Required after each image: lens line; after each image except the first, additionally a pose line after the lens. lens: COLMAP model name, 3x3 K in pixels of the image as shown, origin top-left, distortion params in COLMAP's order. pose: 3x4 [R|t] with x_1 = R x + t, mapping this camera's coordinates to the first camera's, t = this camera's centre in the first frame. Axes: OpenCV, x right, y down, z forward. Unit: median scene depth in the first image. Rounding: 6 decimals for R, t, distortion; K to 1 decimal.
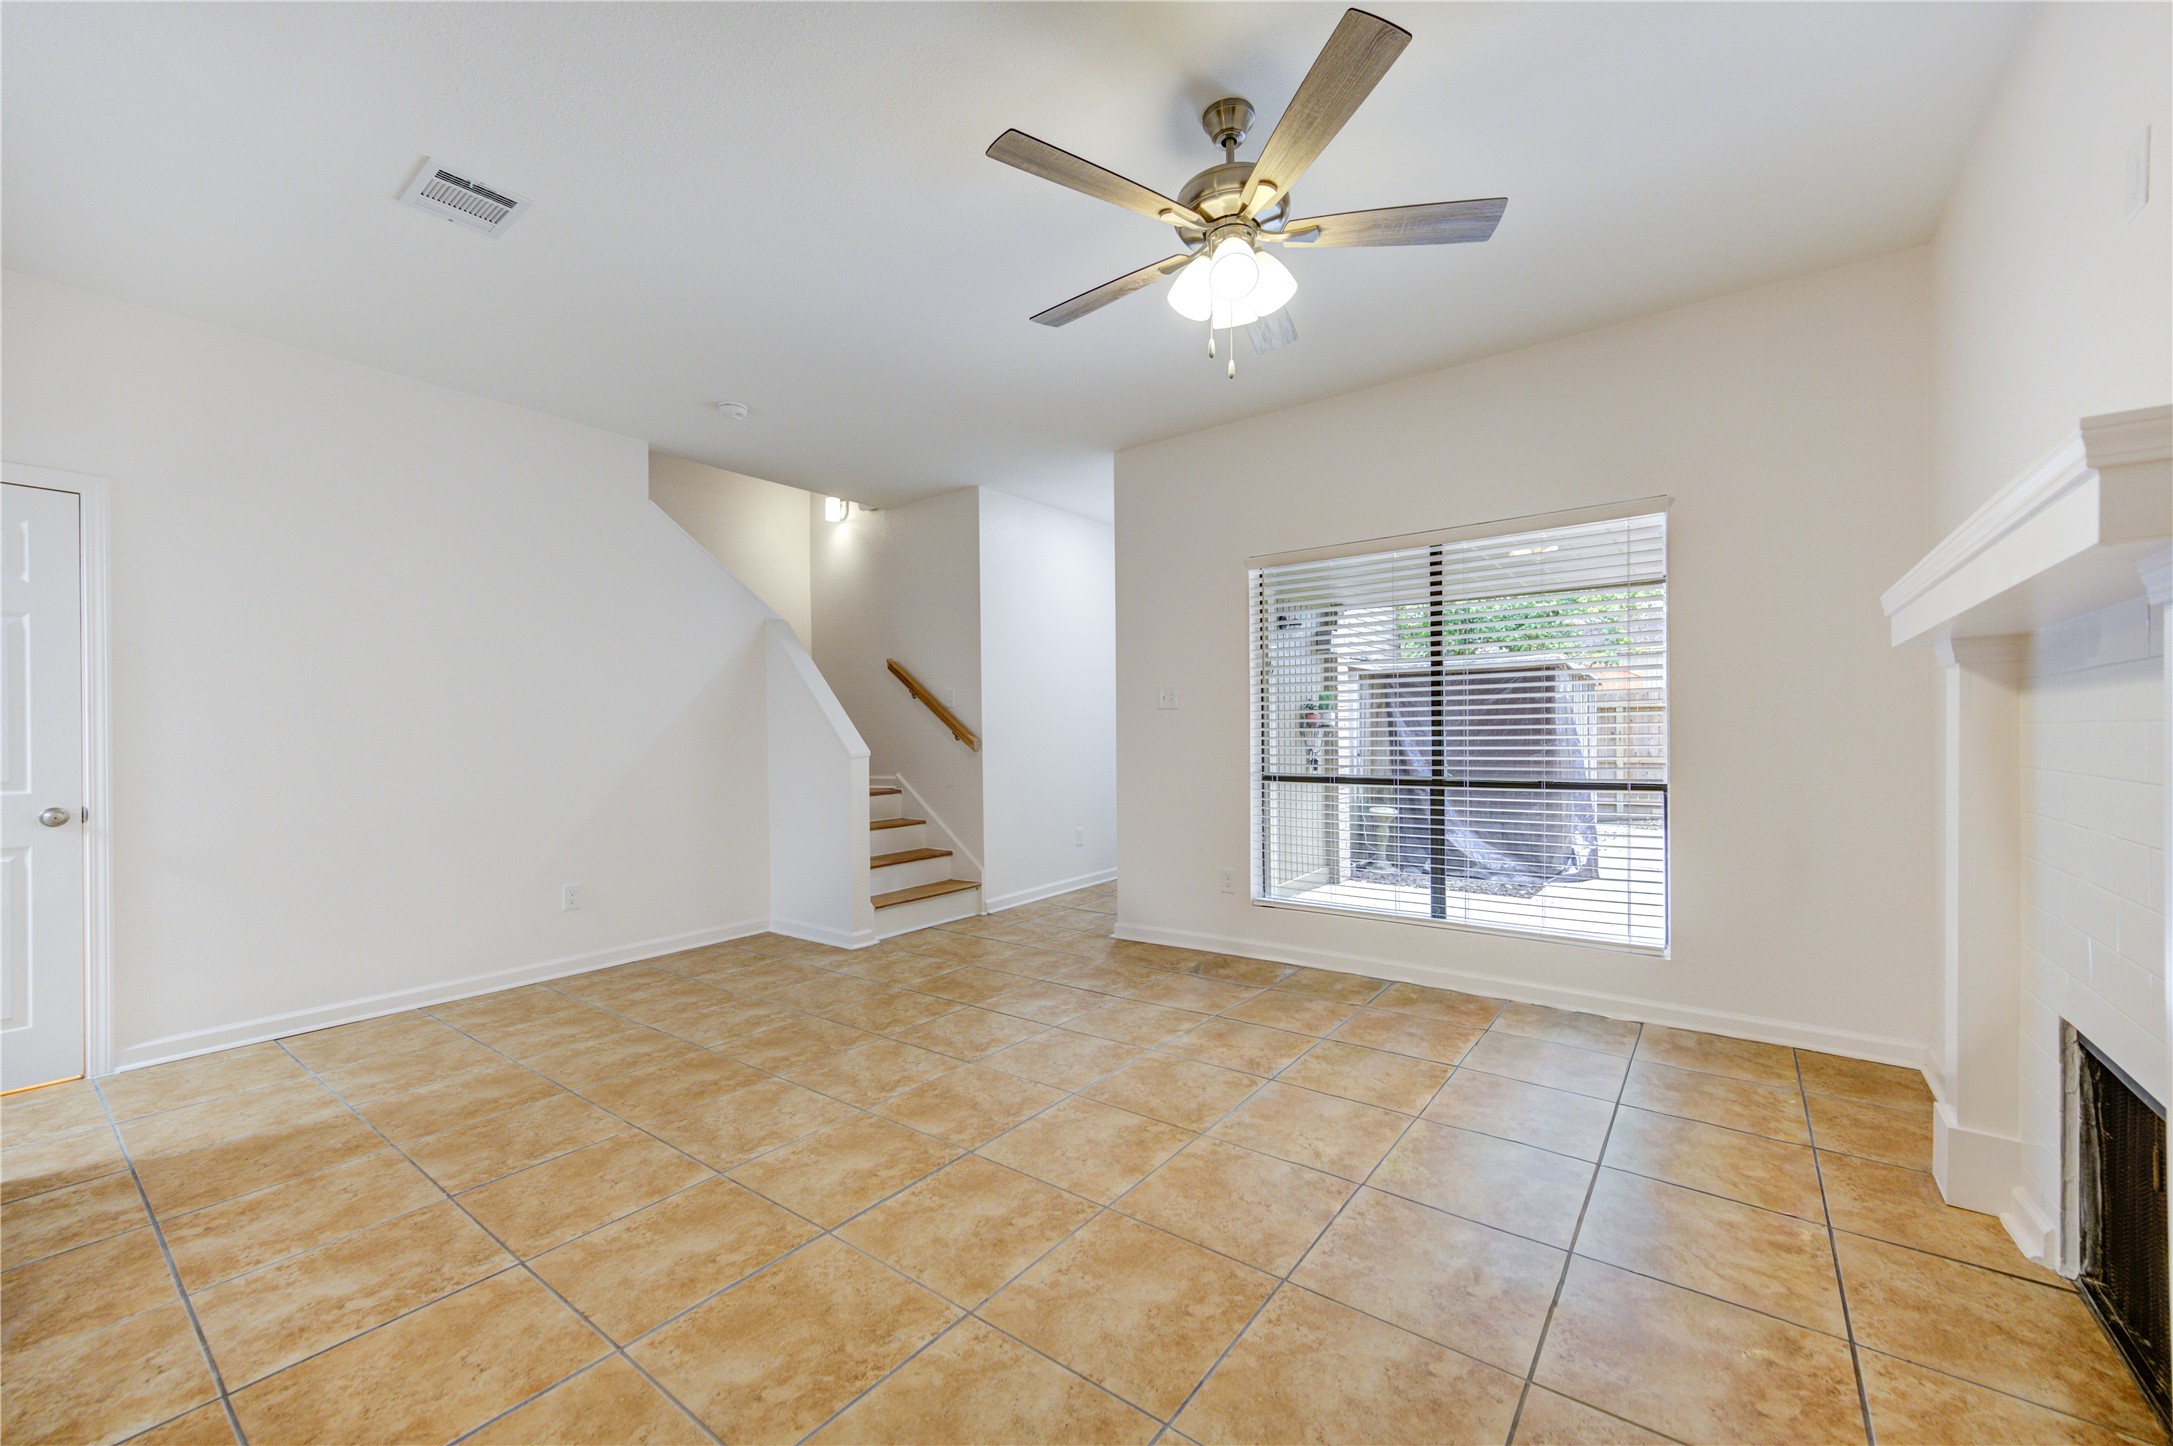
lens RADIAL K [[851.4, 0, 1091.1], [0, 851.4, 734.5], [0, 0, 1]] dist [0.004059, -0.000582]
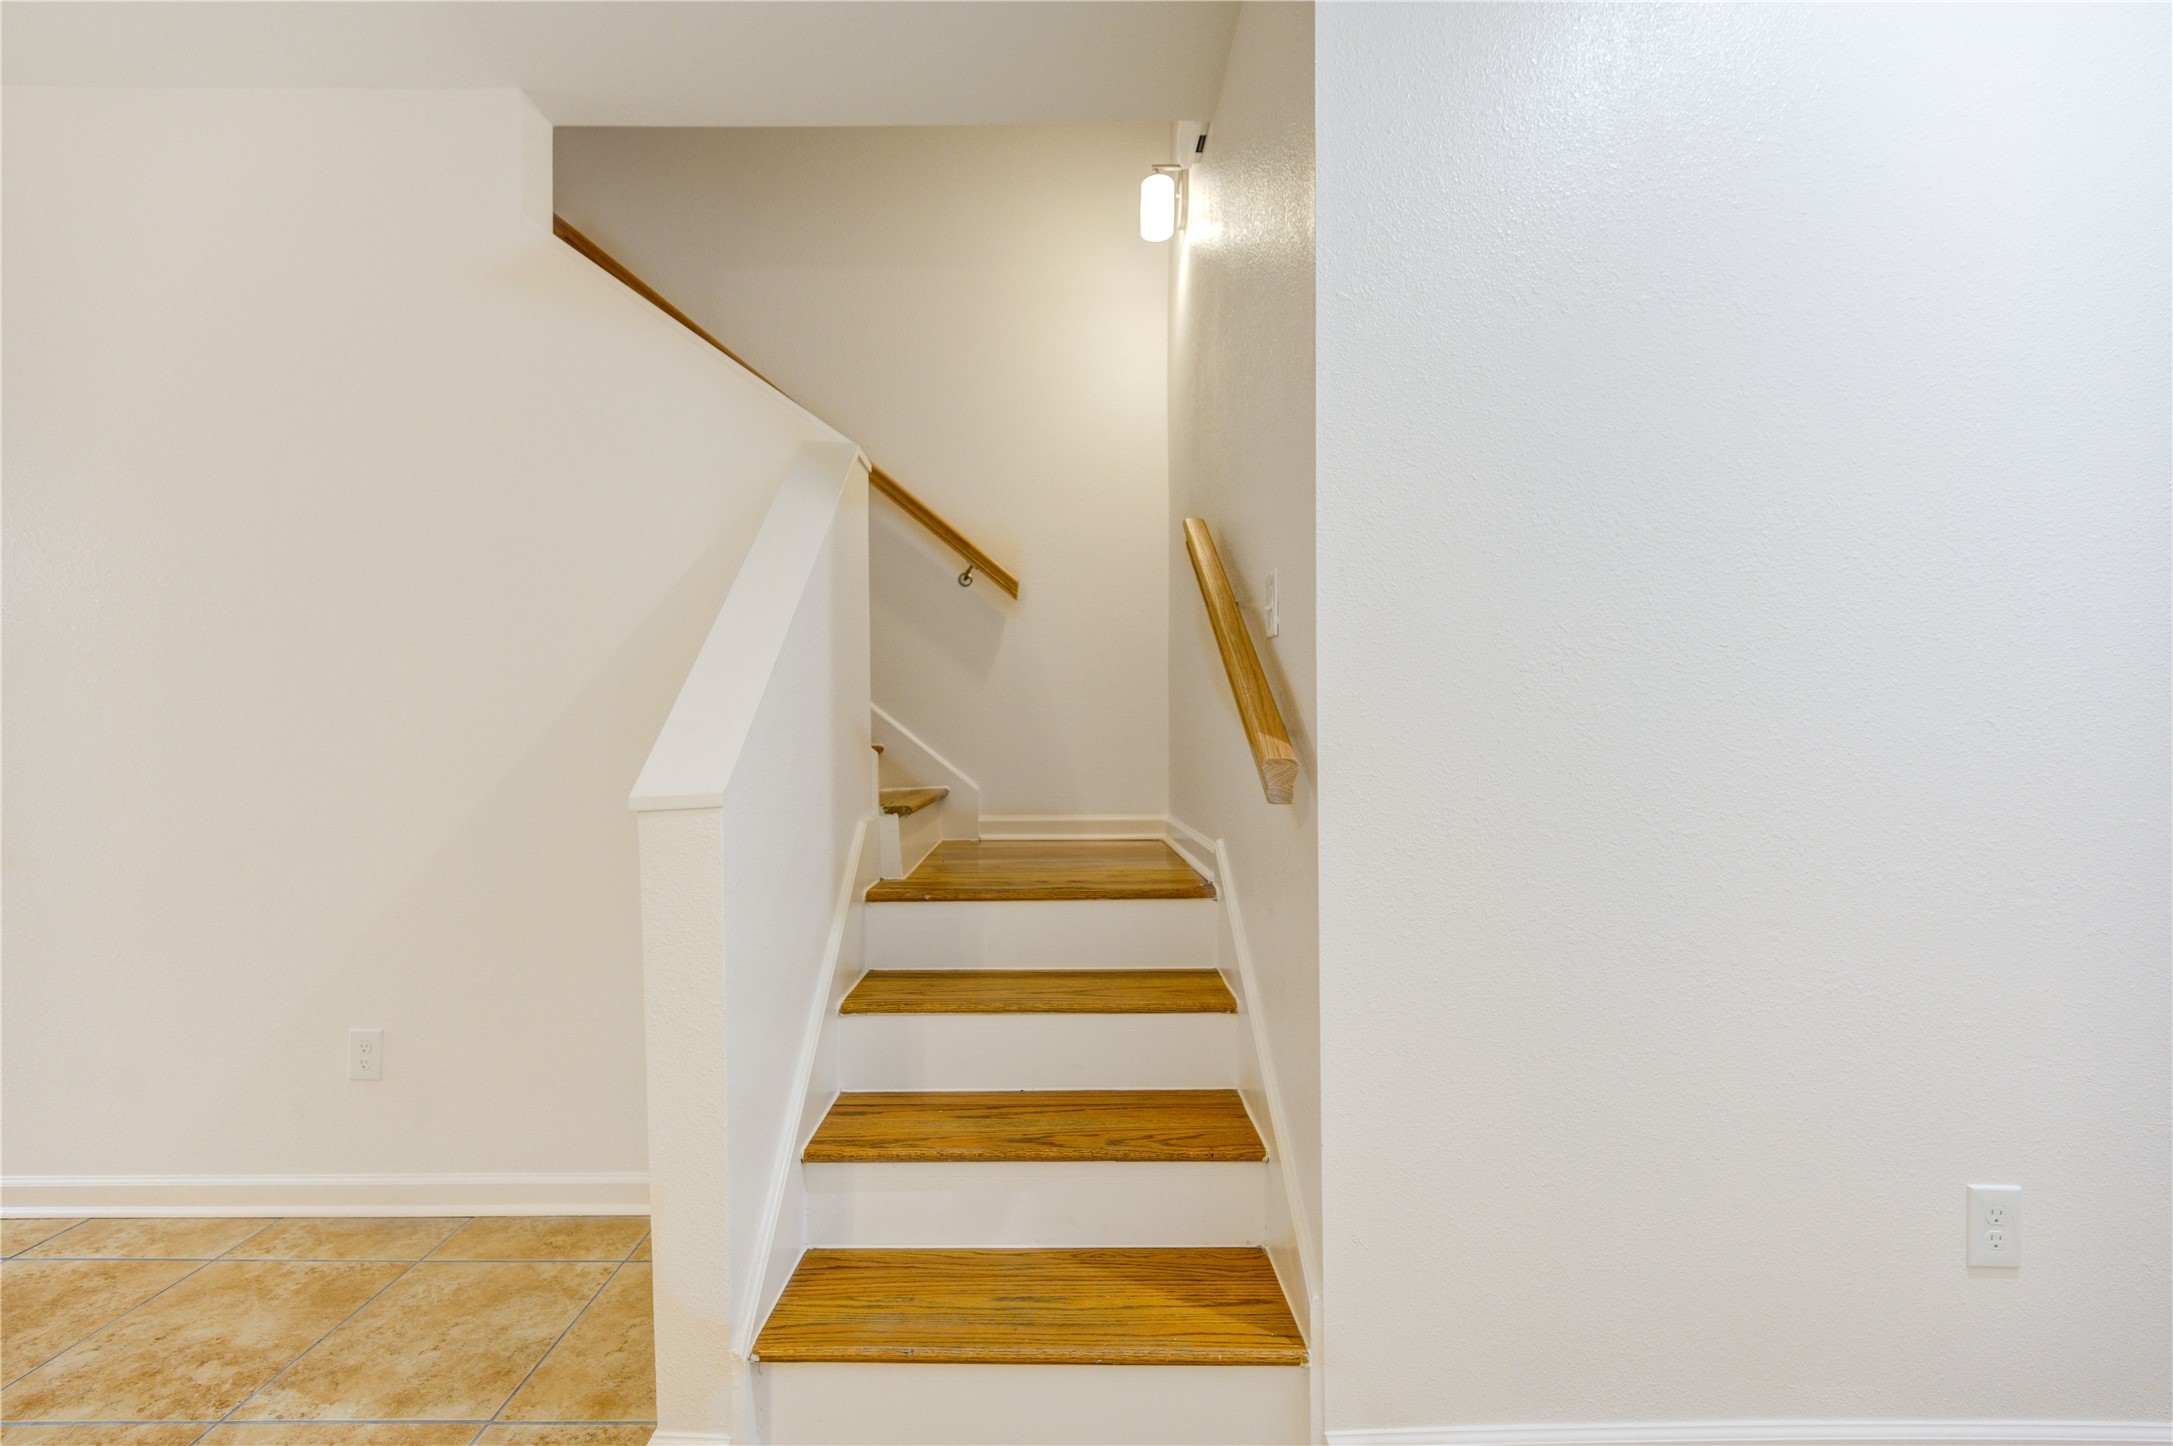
lens RADIAL K [[872.4, 0, 1049.7], [0, 872.4, 729.2], [0, 0, 1]] dist [0.000370, -0.000073]
pose [[0.596806, 0.006122, -0.802363, 0.036137], [-0.005940, 0.999977, 0.003211, -0.000708], [0.802364, 0.002850, 0.596828, 1.251304]]
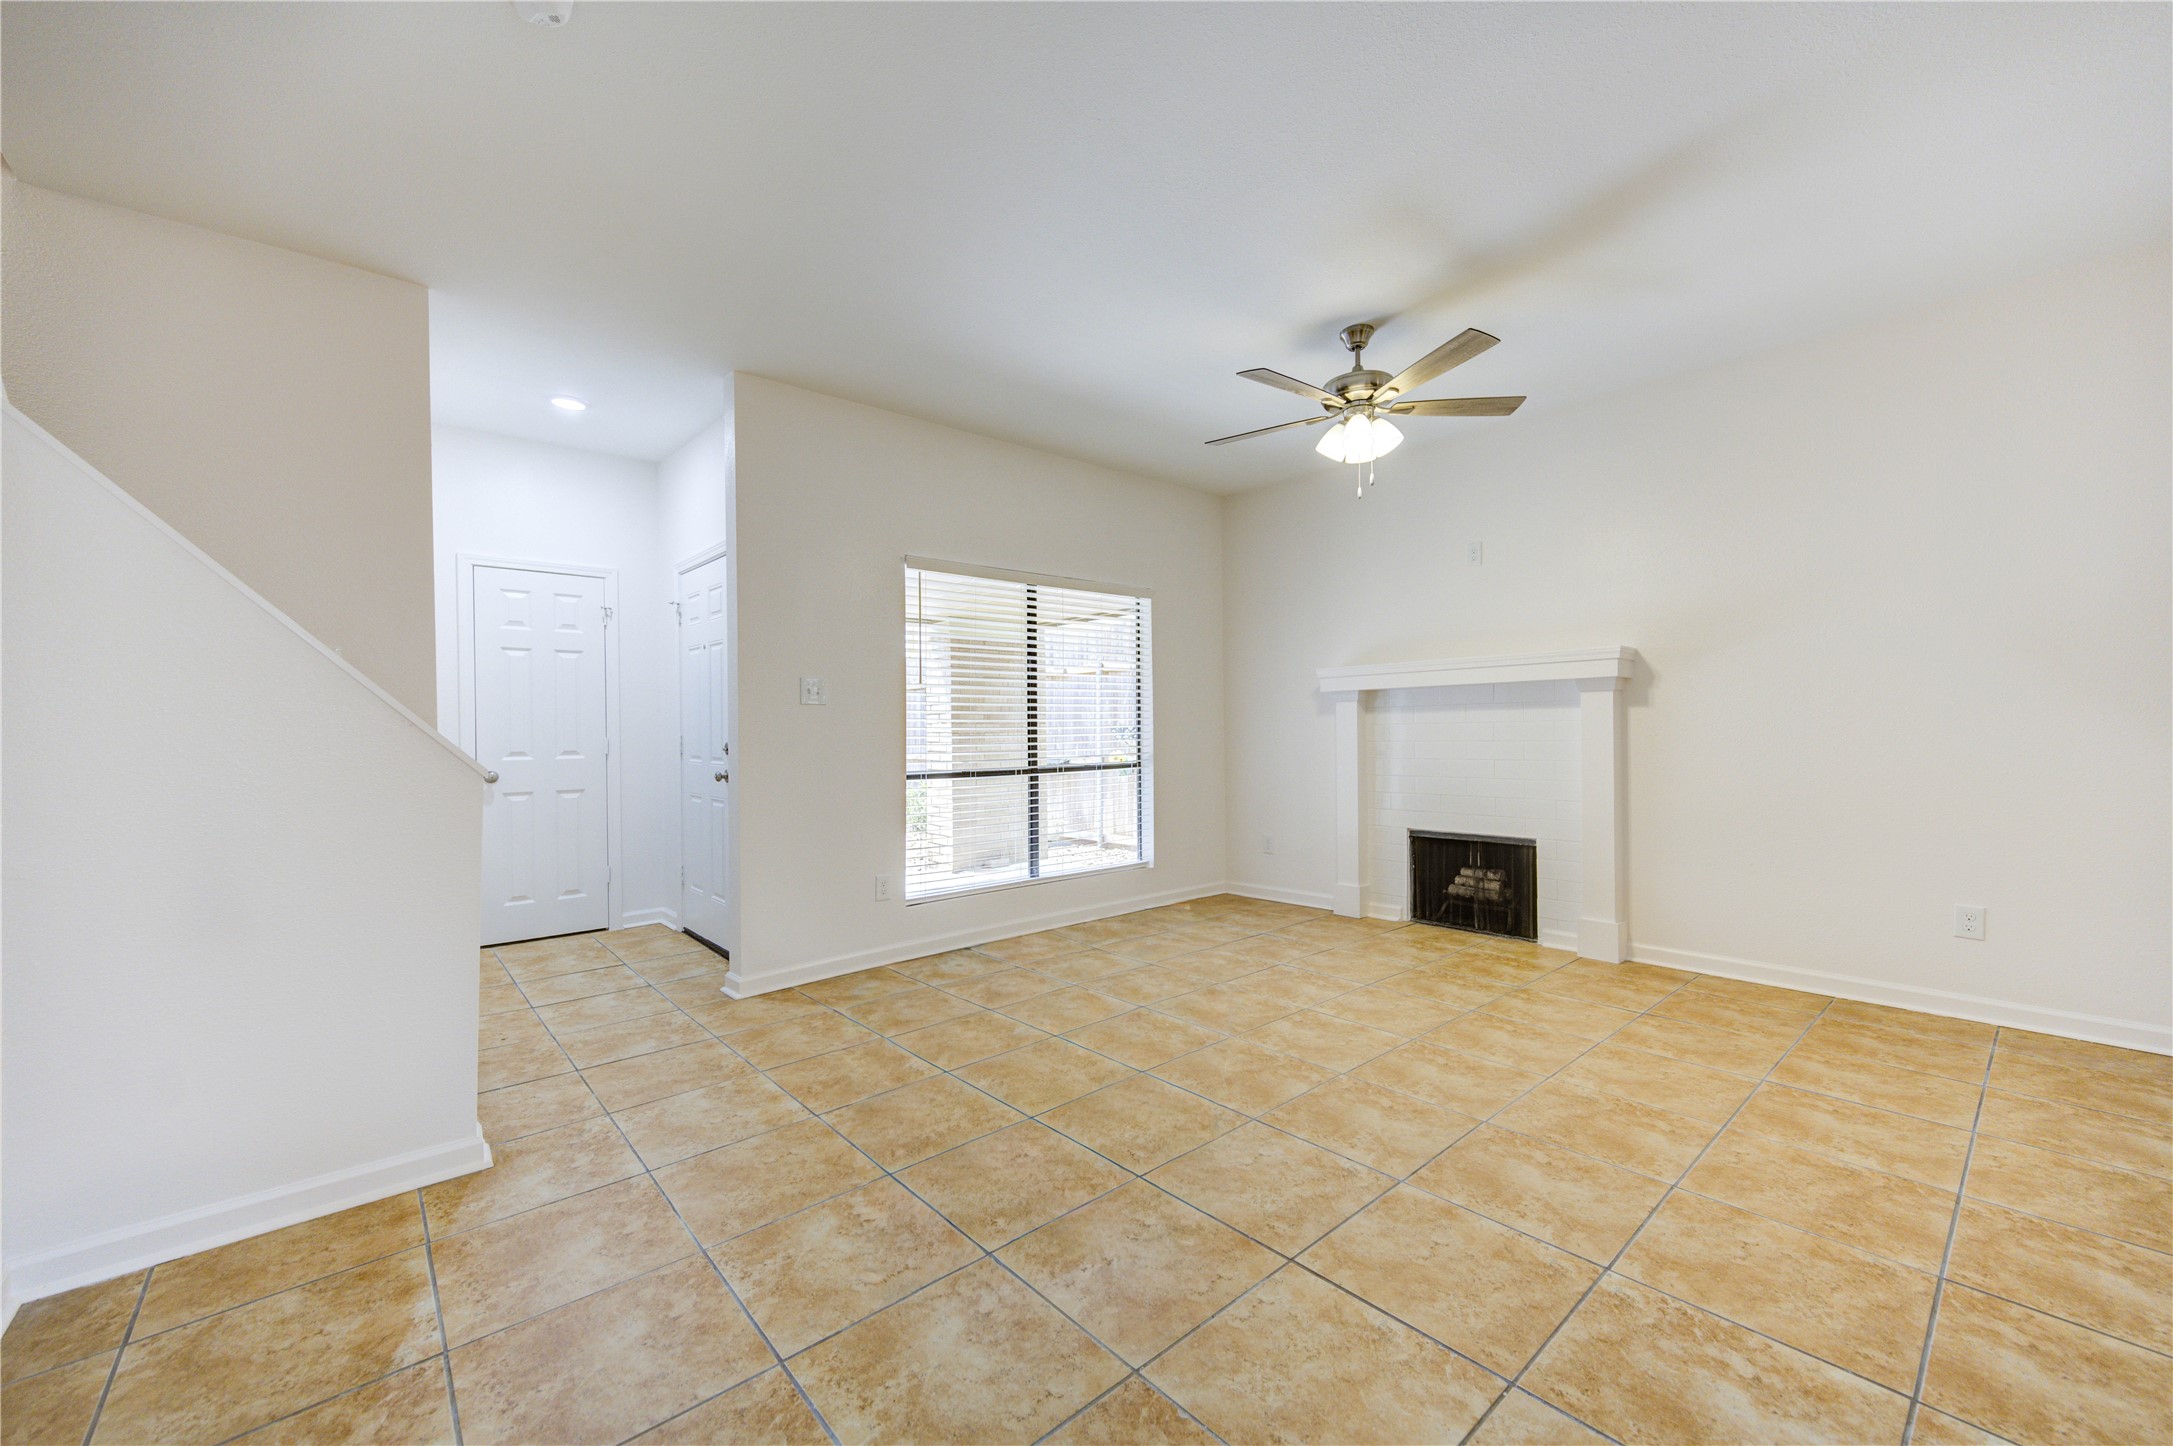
lens RADIAL K [[855.6, 0, 1091.3], [0, 855.6, 733.8], [0, 0, 1]] dist [0.005175, -0.000197]
pose [[0.201827, 0.004336, 0.979412, -0.933043], [0.014172, 0.999873, -0.007347, 0.013087], [-0.979319, 0.015363, 0.201740, 0.738486]]
